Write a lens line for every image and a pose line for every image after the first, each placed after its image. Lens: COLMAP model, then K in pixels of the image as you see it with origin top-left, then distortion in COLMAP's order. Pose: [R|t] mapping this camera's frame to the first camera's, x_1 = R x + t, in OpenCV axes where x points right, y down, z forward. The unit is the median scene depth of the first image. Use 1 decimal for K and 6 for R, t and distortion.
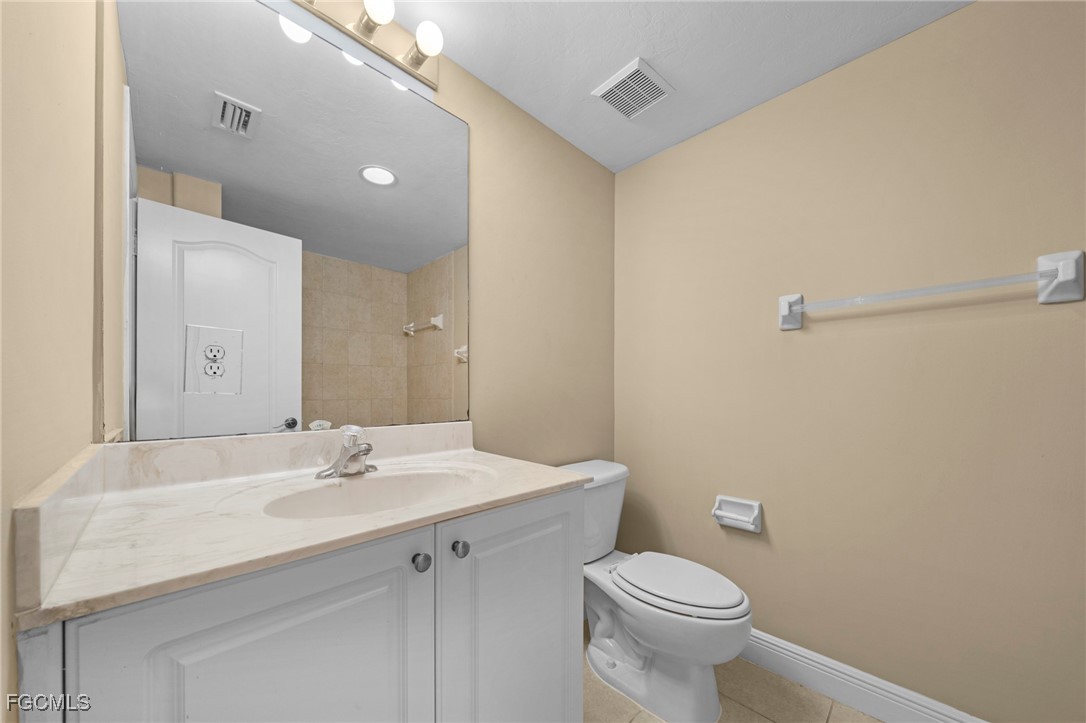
lens RADIAL K [[383.8, 0, 541.8], [0, 383.8, 389.1], [0, 0, 1]] dist [0.012850, -0.001730]
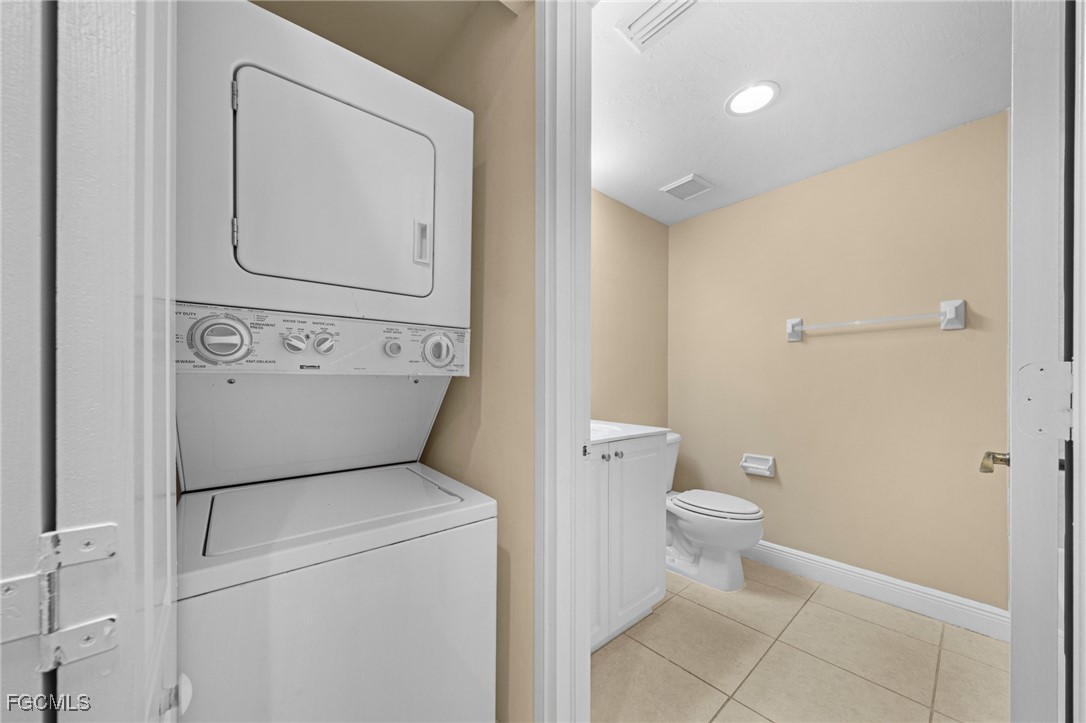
lens RADIAL K [[383.8, 0, 539.0], [0, 383.8, 384.1], [0, 0, 1]] dist [0.012850, -0.001730]
pose [[0.997518, -0.001355, -0.070396, -0.248796], [0.001925, 0.999966, 0.008036, -0.001841], [0.070383, -0.008151, 0.997487, -0.584756]]
